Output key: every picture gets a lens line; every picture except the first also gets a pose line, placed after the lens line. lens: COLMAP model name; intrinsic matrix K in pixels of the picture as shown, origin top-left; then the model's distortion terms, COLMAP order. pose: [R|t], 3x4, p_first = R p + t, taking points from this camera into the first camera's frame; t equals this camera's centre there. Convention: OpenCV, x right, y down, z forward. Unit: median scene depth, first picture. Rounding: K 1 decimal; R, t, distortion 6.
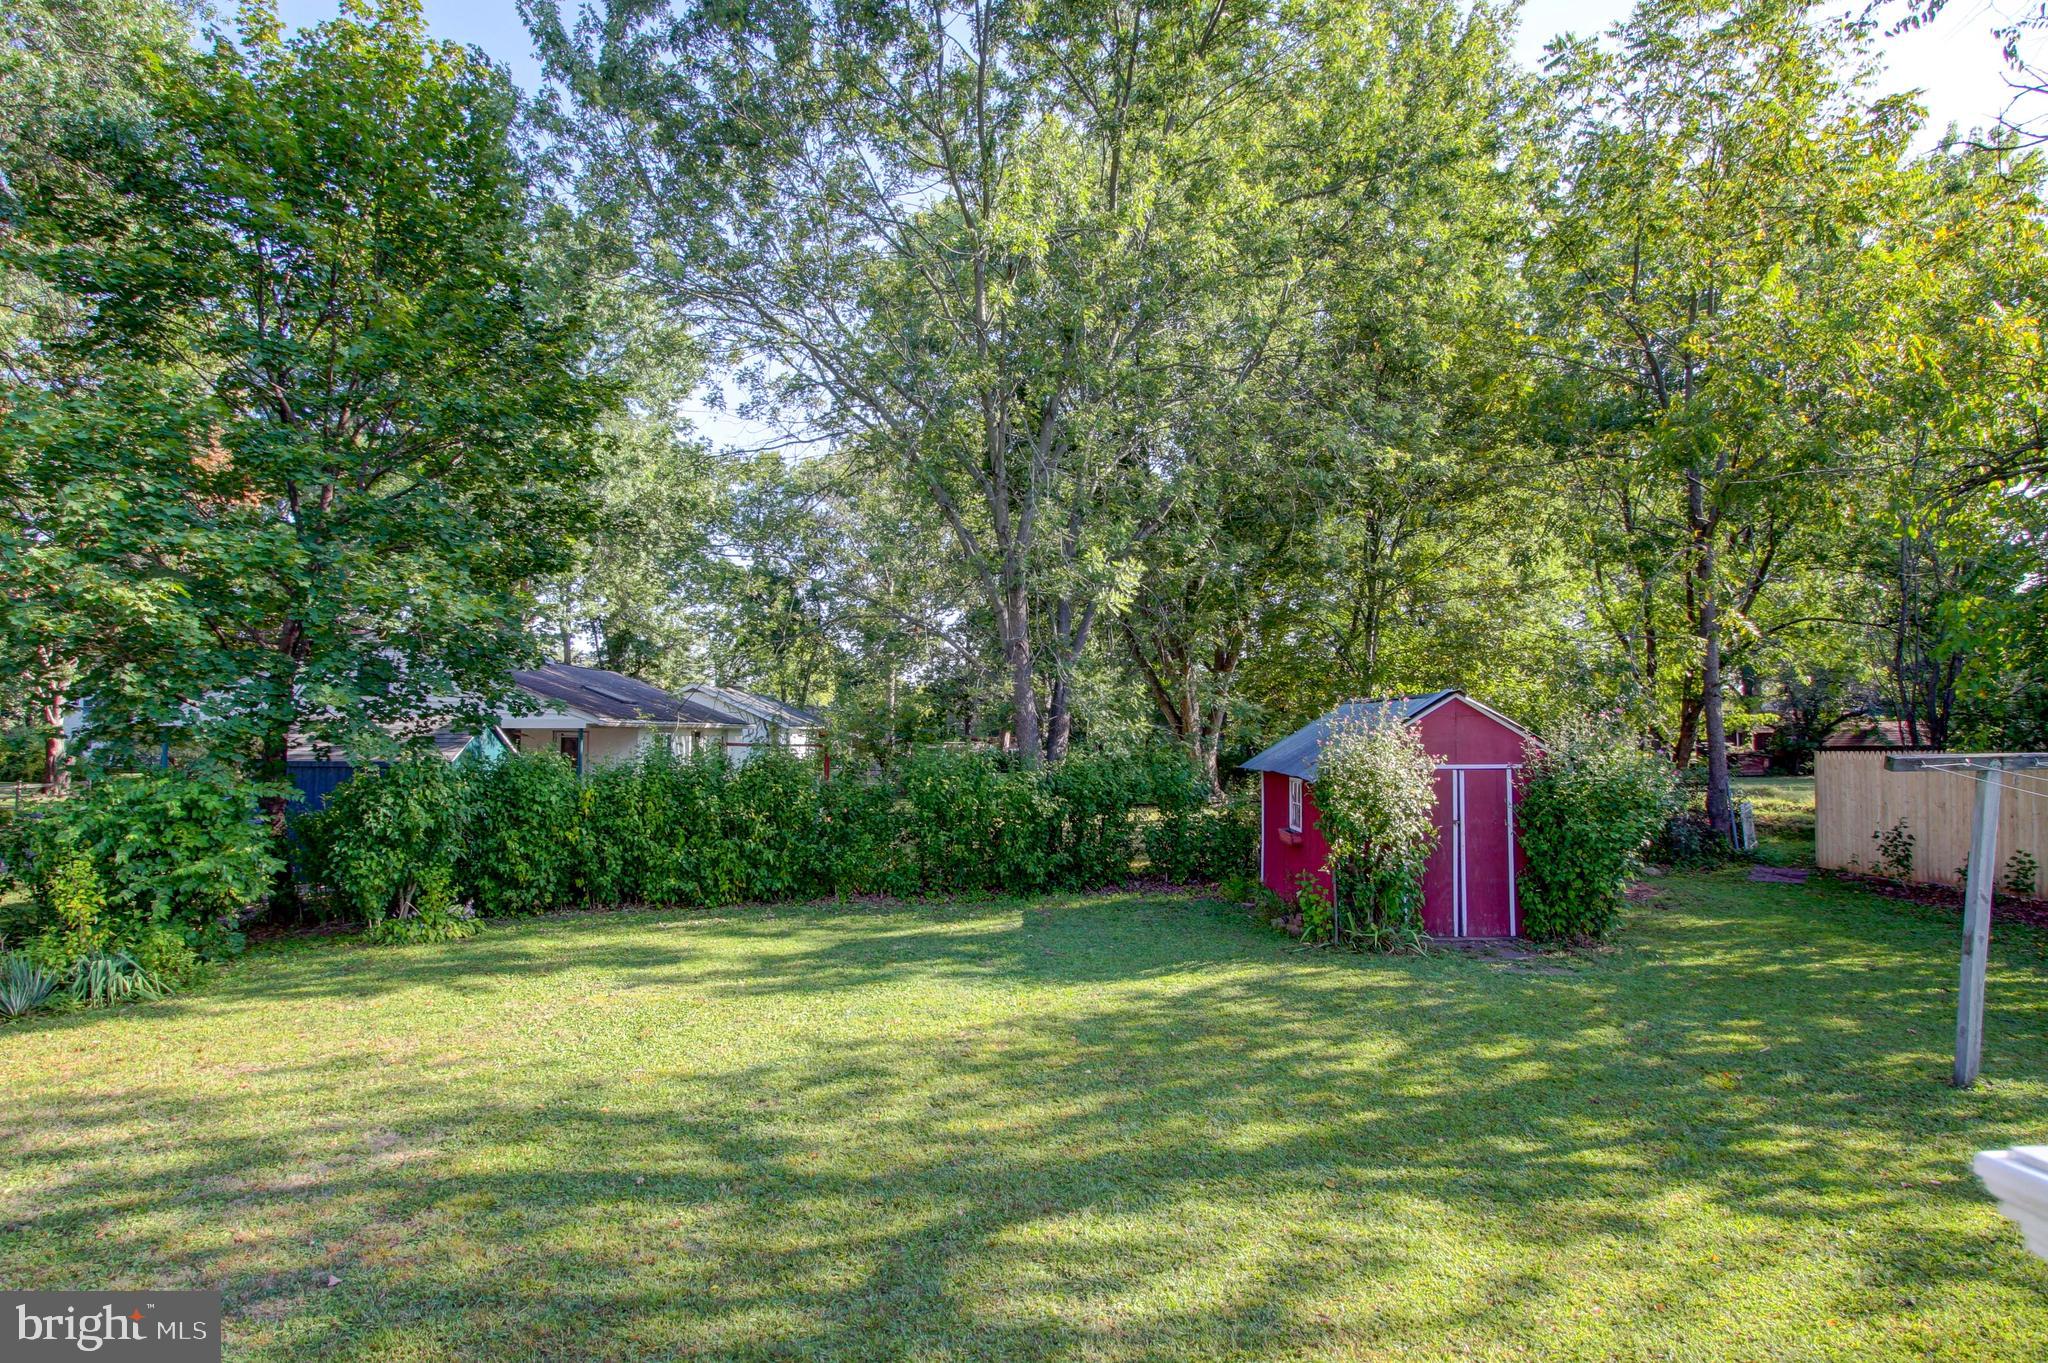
lens RADIAL K [[1113.1, 0, 1012.8], [0, 1113.1, 684.8], [0, 0, 1]] dist [-0.001998, -0.002104]
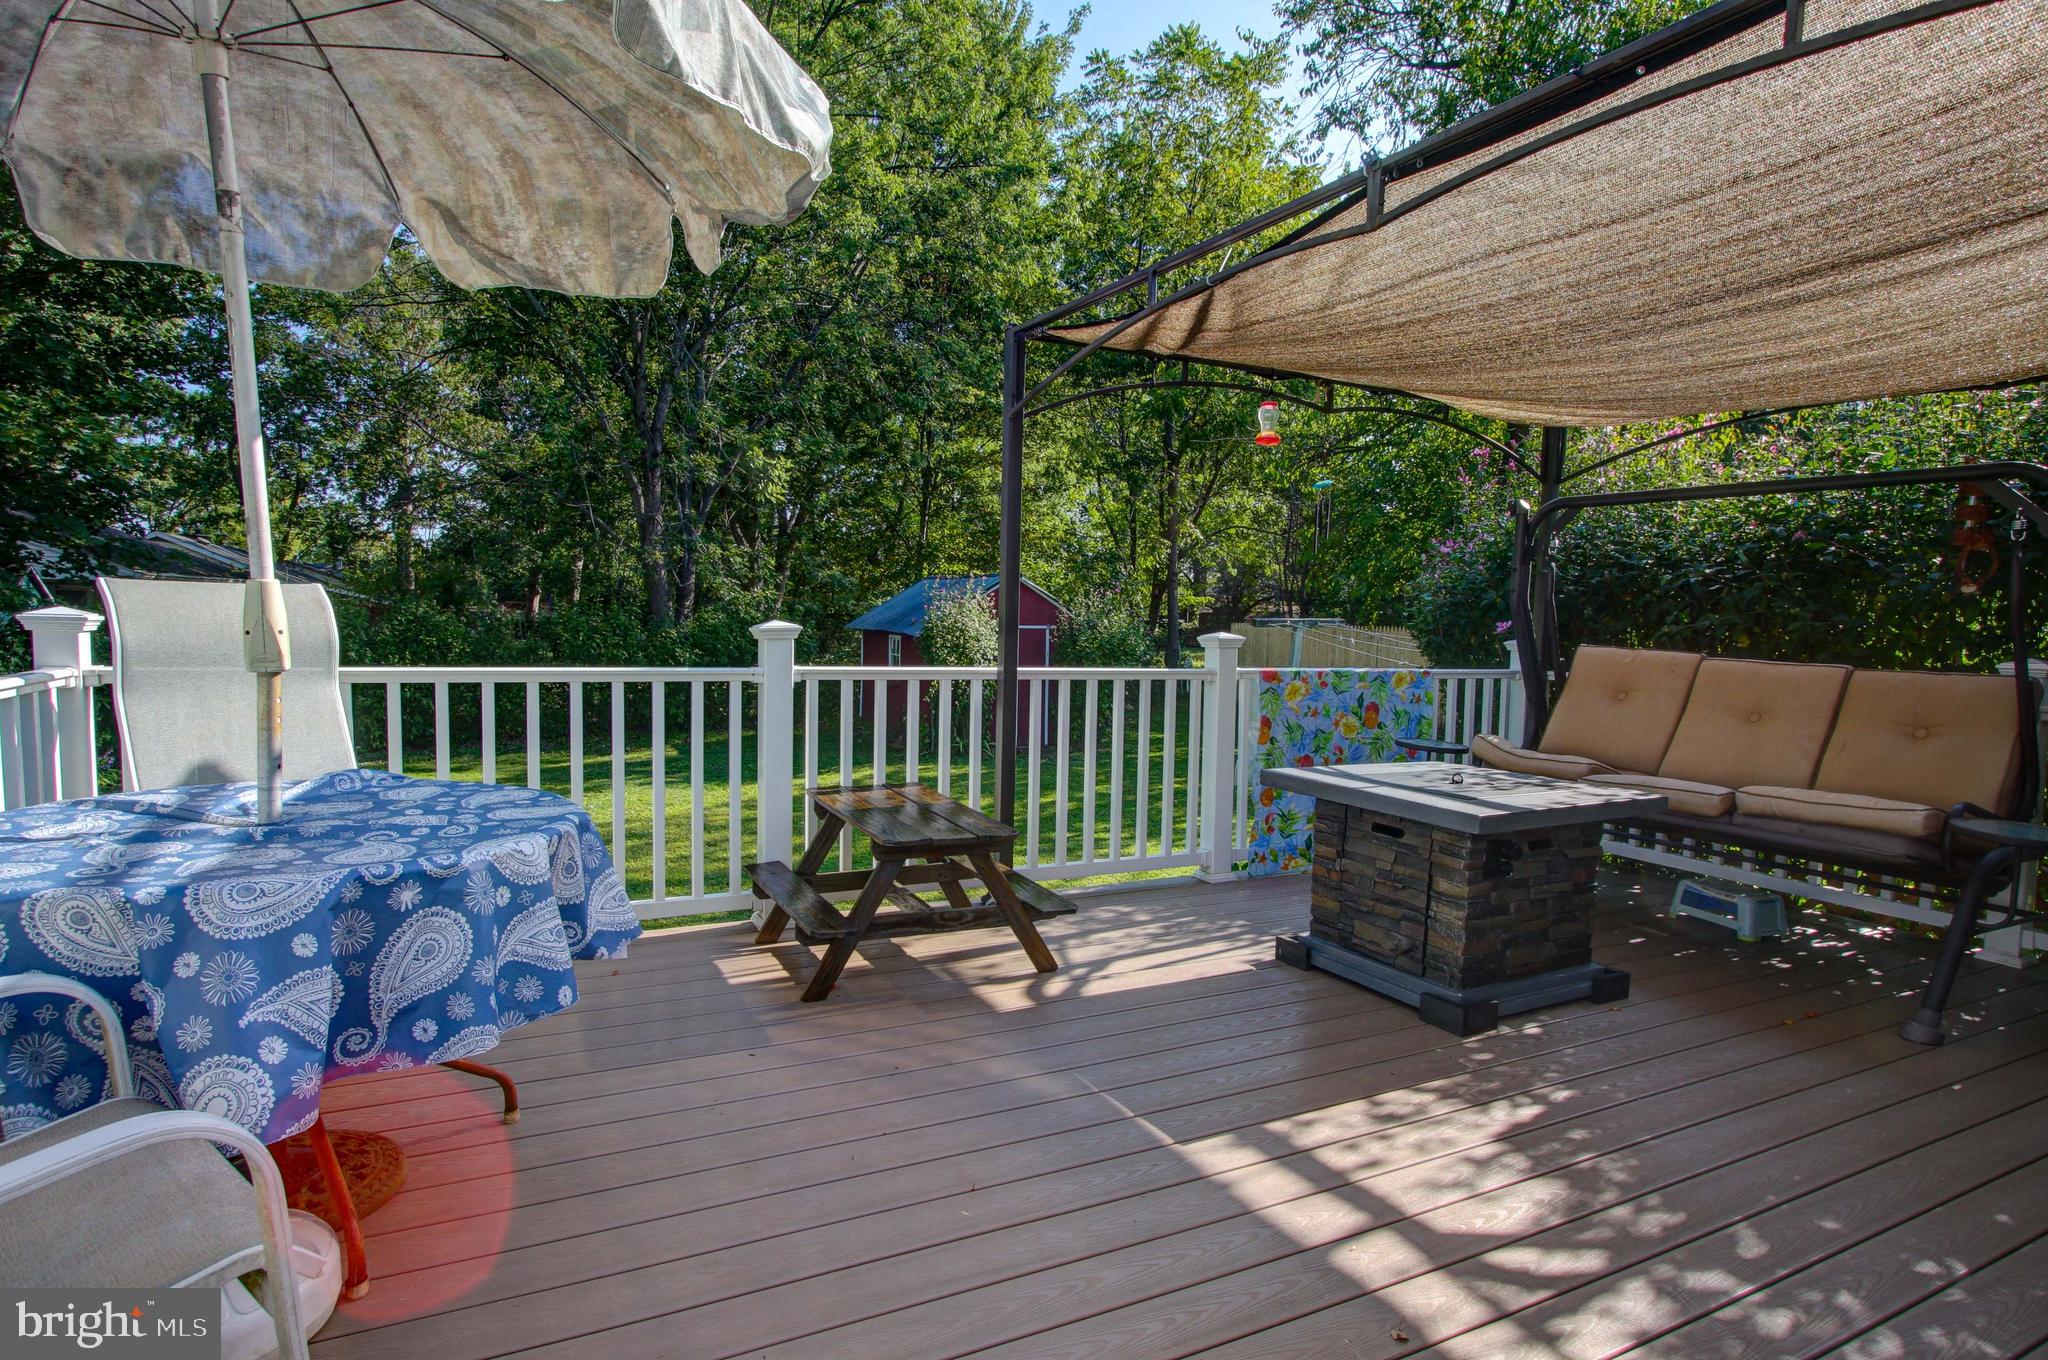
lens RADIAL K [[1113.1, 0, 1026.4], [0, 1113.1, 686.1], [0, 0, 1]] dist [-0.001998, -0.002104]
pose [[0.907675, -0.008194, 0.419593, -0.089730], [-0.040618, 0.993401, 0.107264, -0.001653], [-0.417703, -0.114404, 0.901352, -0.143242]]
